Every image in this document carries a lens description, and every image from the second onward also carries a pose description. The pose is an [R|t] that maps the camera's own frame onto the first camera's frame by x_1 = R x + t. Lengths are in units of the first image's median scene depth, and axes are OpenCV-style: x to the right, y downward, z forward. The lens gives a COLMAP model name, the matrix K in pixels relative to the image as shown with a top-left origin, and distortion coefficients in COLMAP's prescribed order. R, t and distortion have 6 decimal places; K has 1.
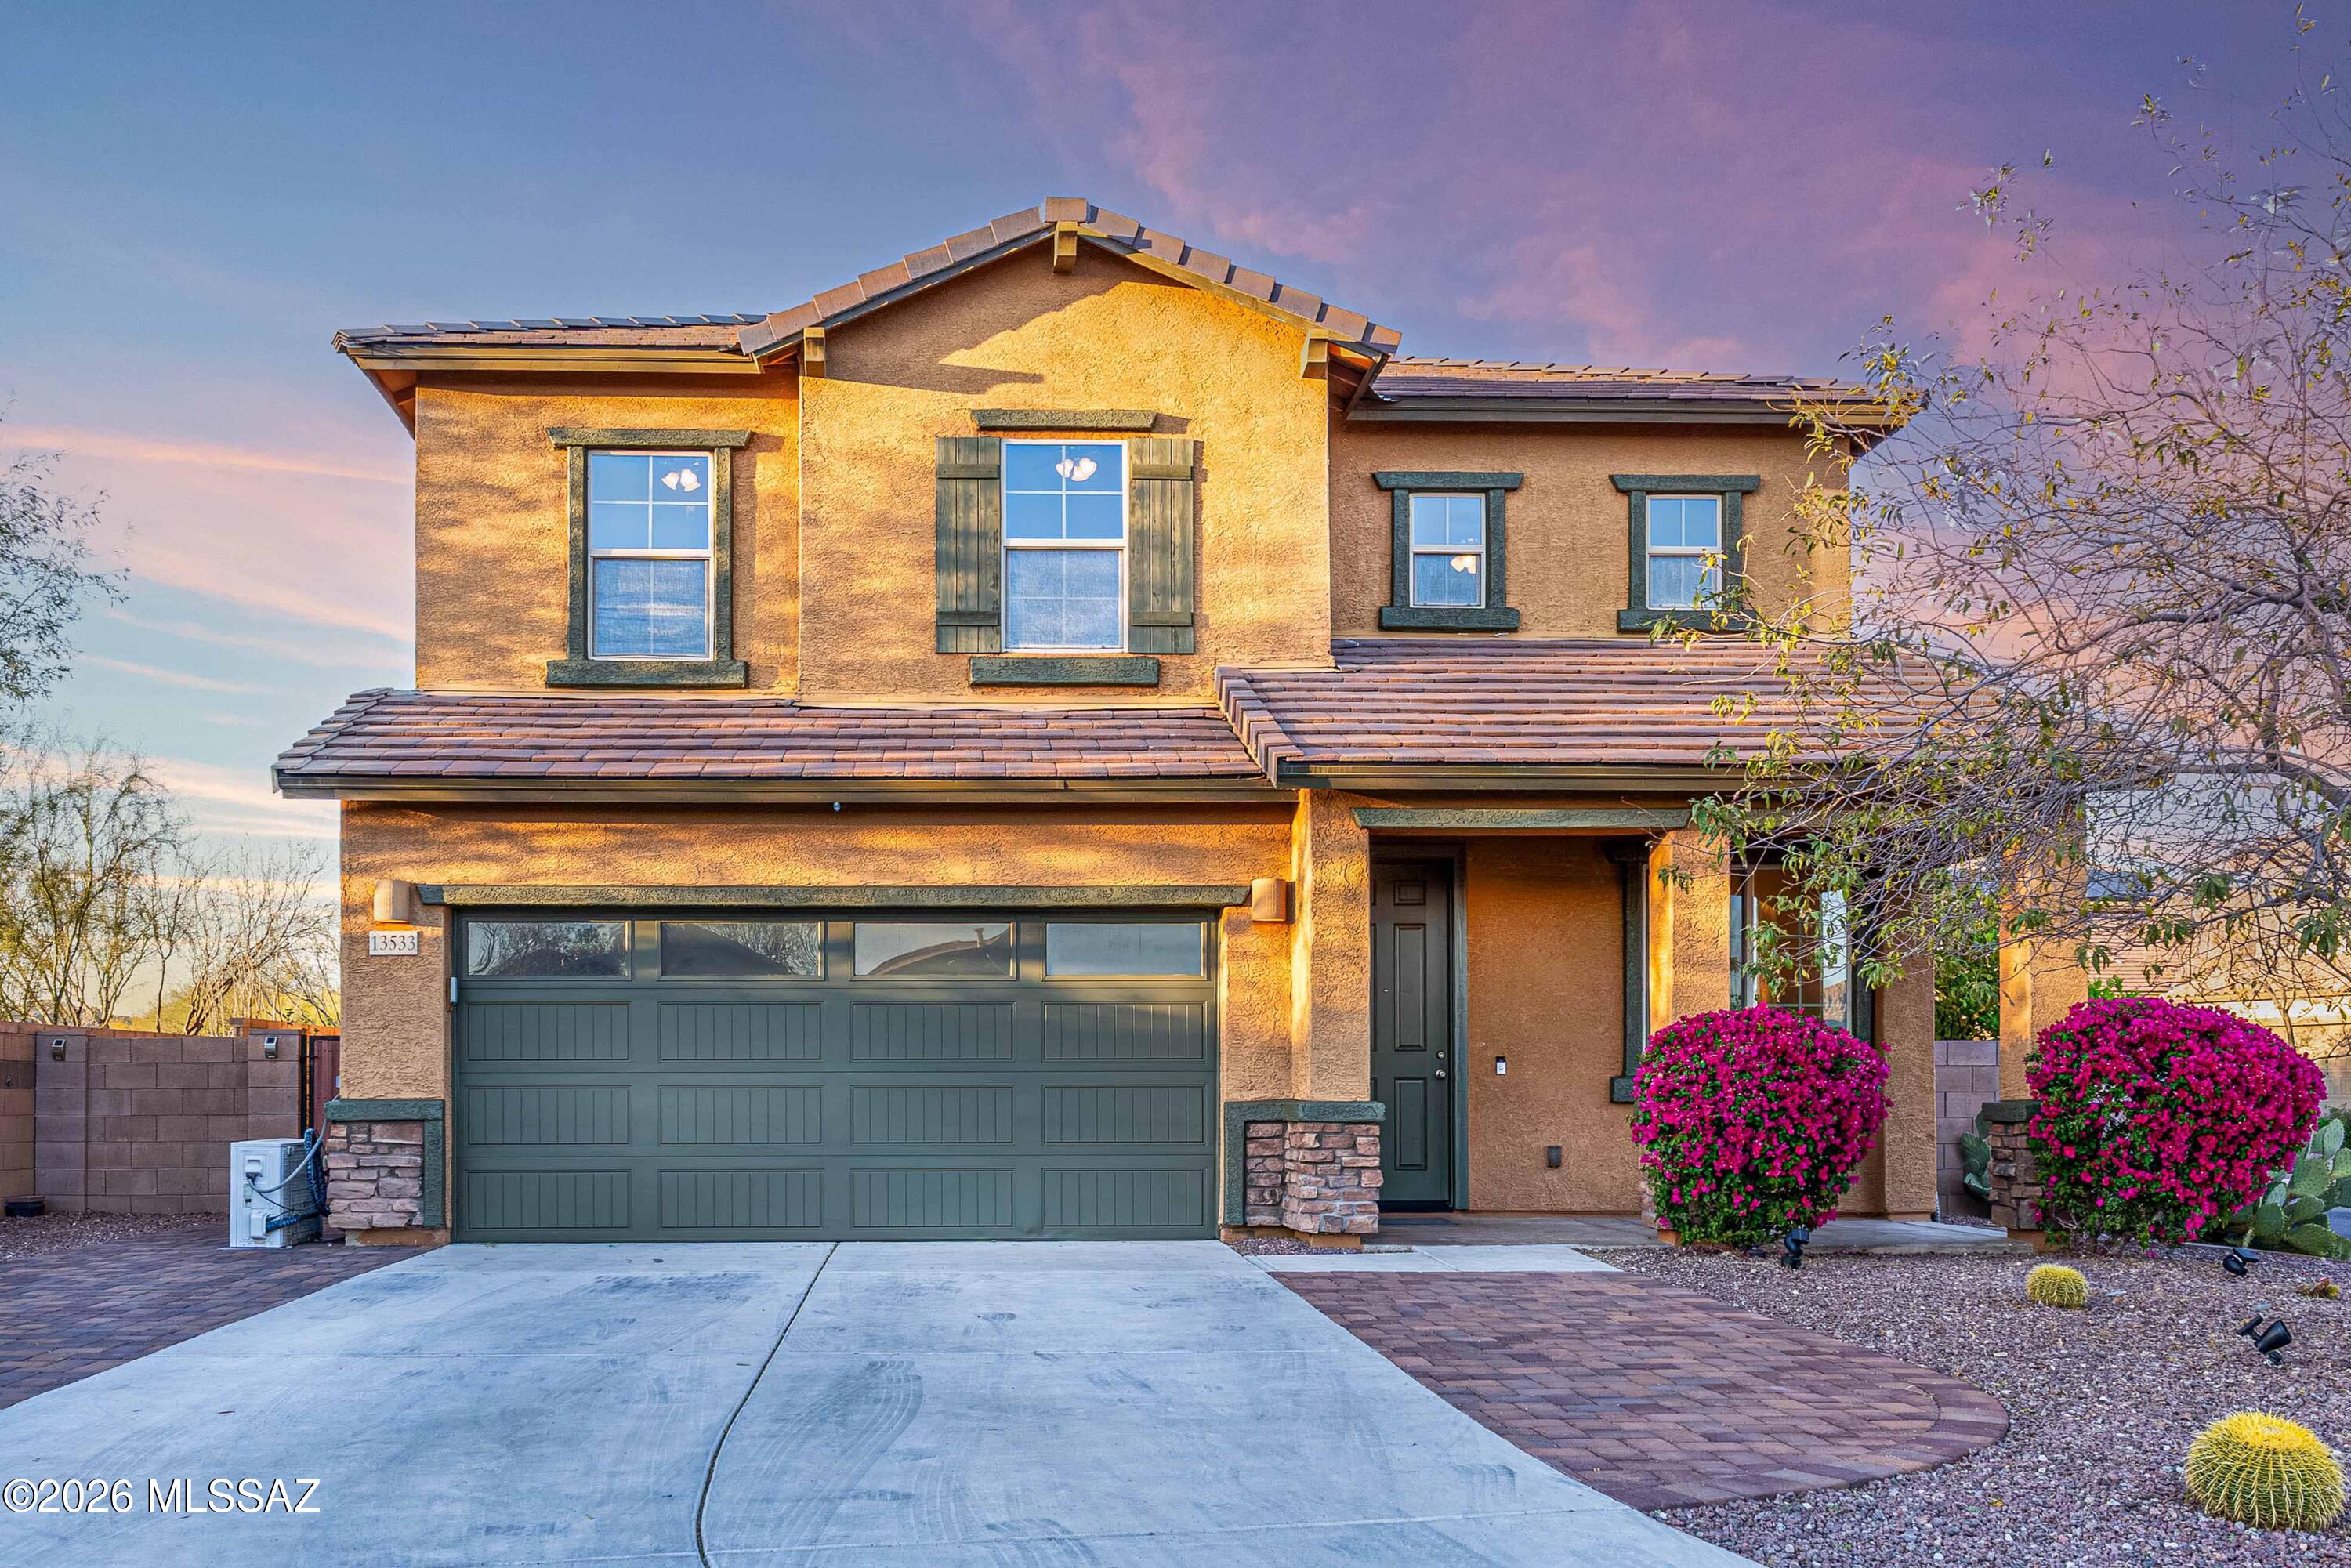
lens RADIAL K [[2078.0, 0, 1175.4], [0, 2078.0, 958.9], [0, 0, 1]] dist [0.002549, -0.000979]
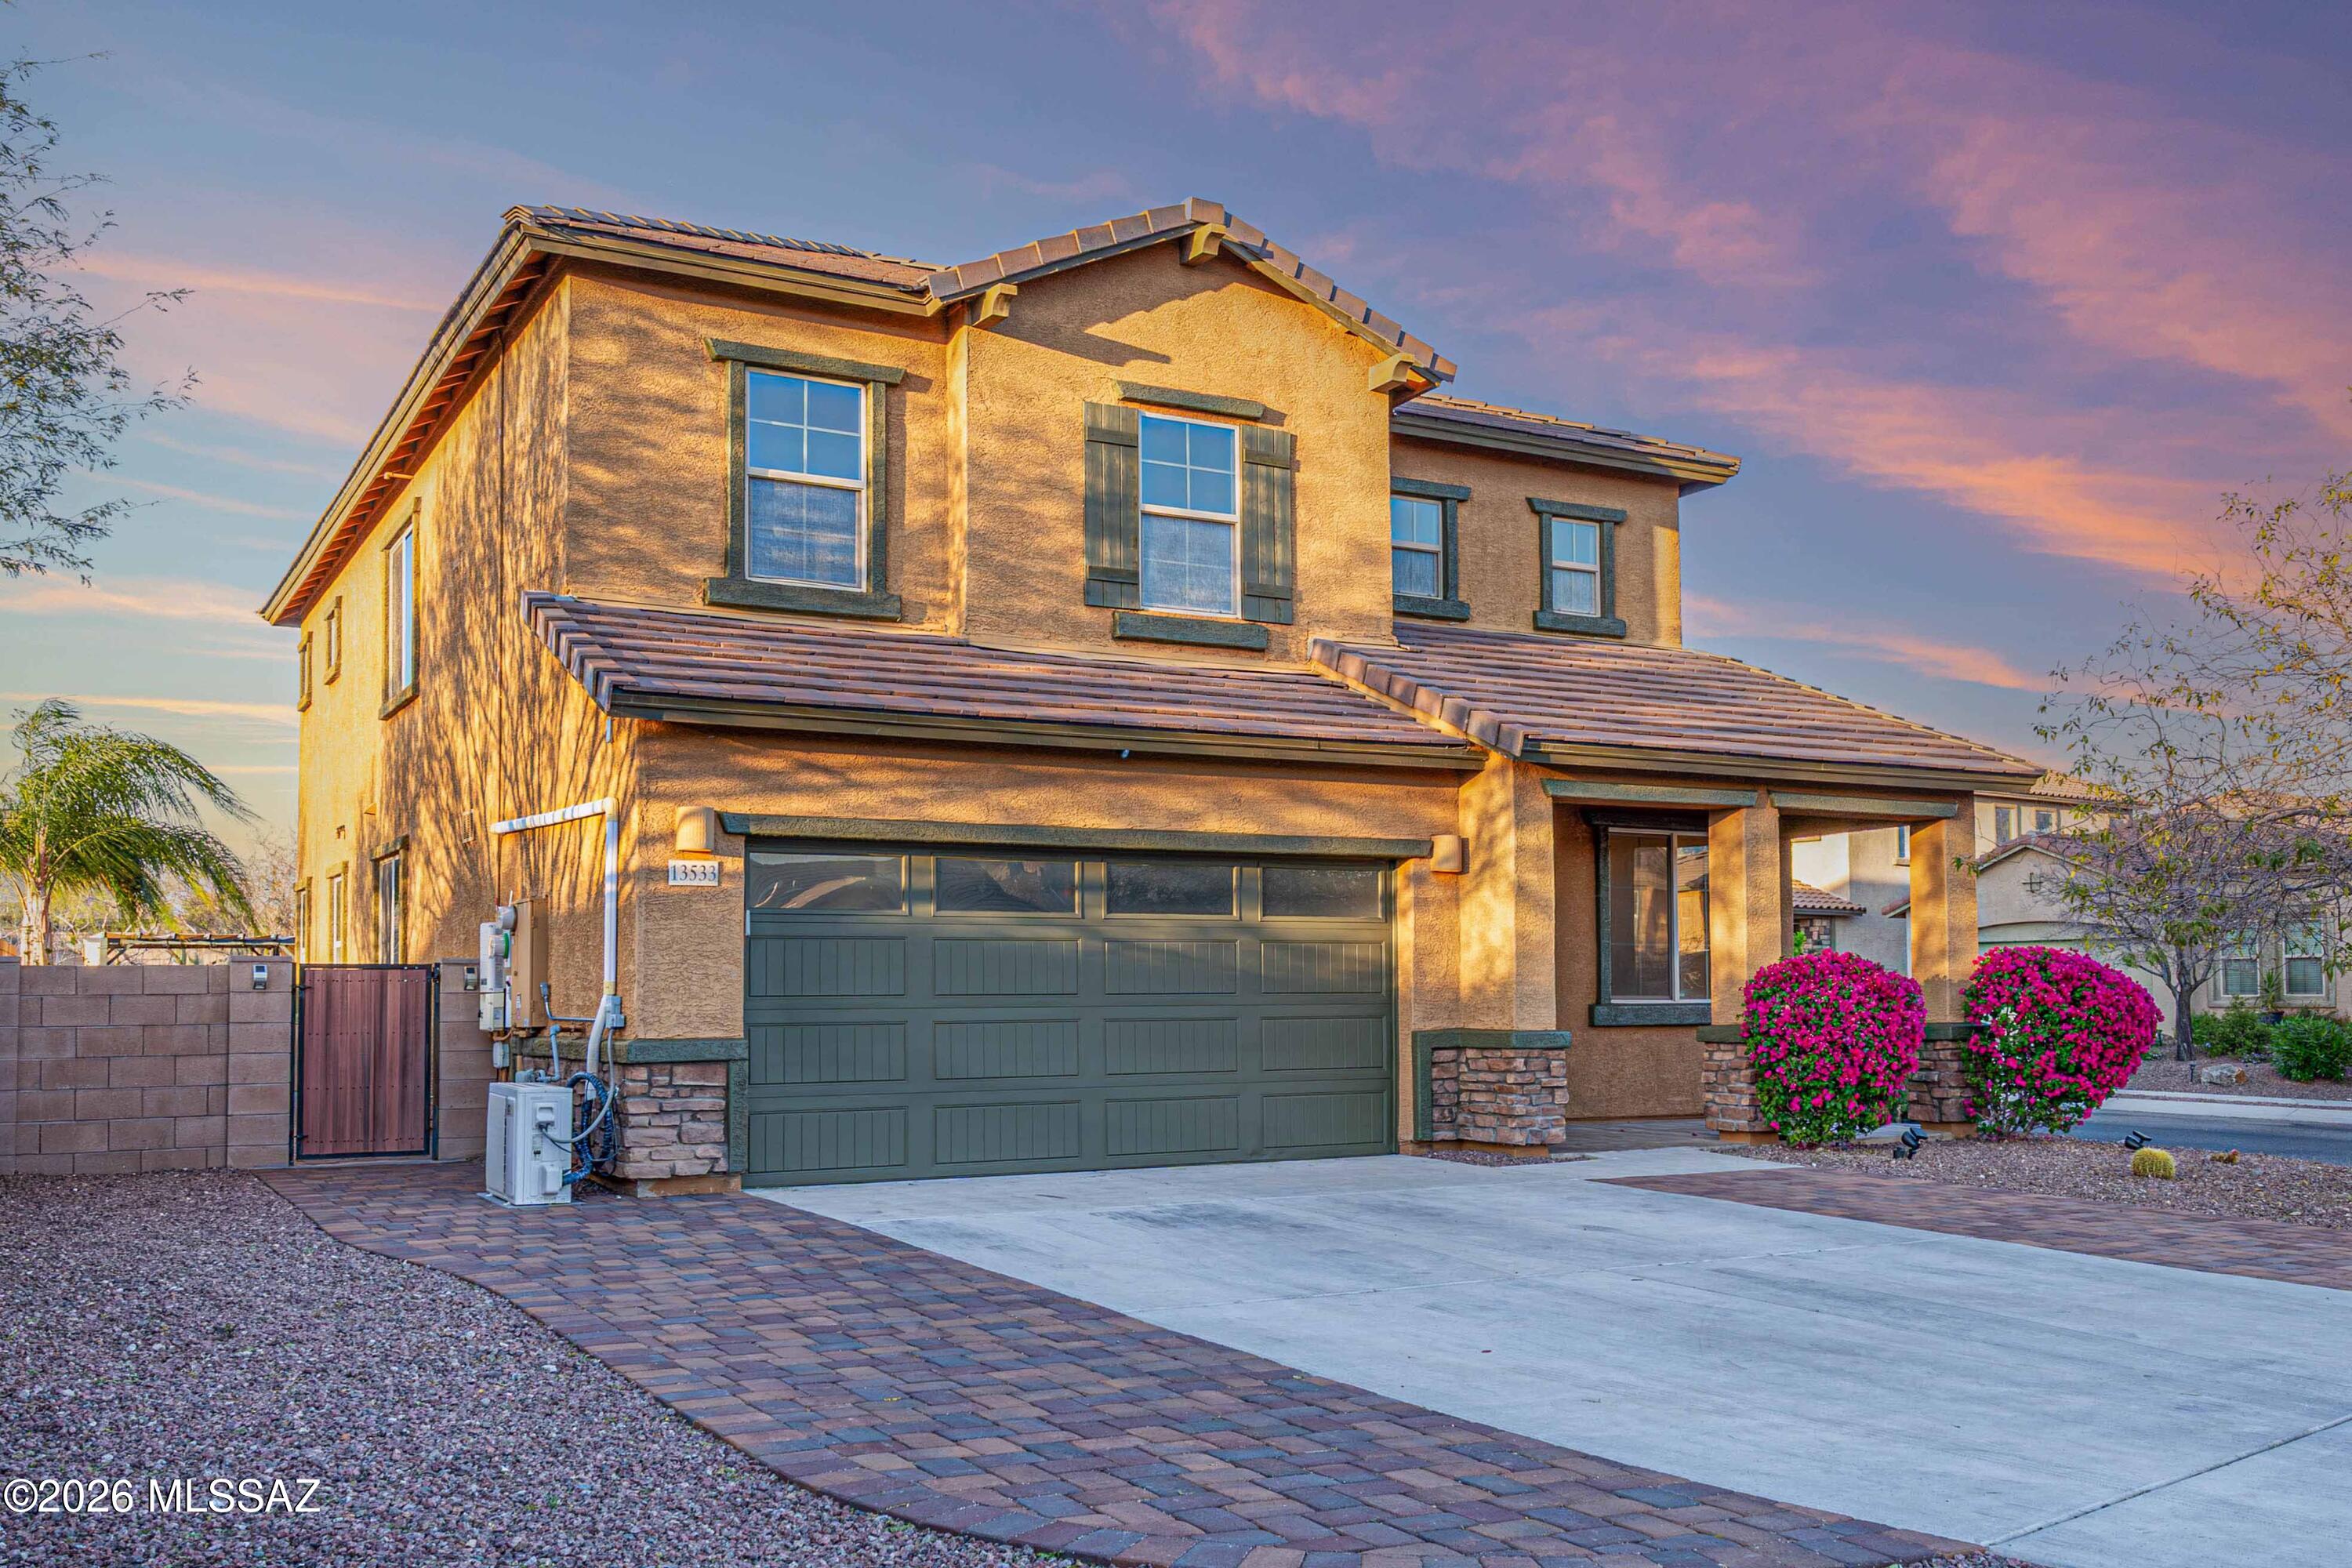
lens RADIAL K [[2036.8, 0, 1176.0], [0, 2036.8, 784.0], [0, 0, 1]] dist [-0.004223, -0.002202]
pose [[0.887804, 0.044139, 0.458100, -0.544433], [-0.025557, 0.998583, -0.046687, -0.009475], [-0.459511, 0.029742, 0.887674, 0.065219]]
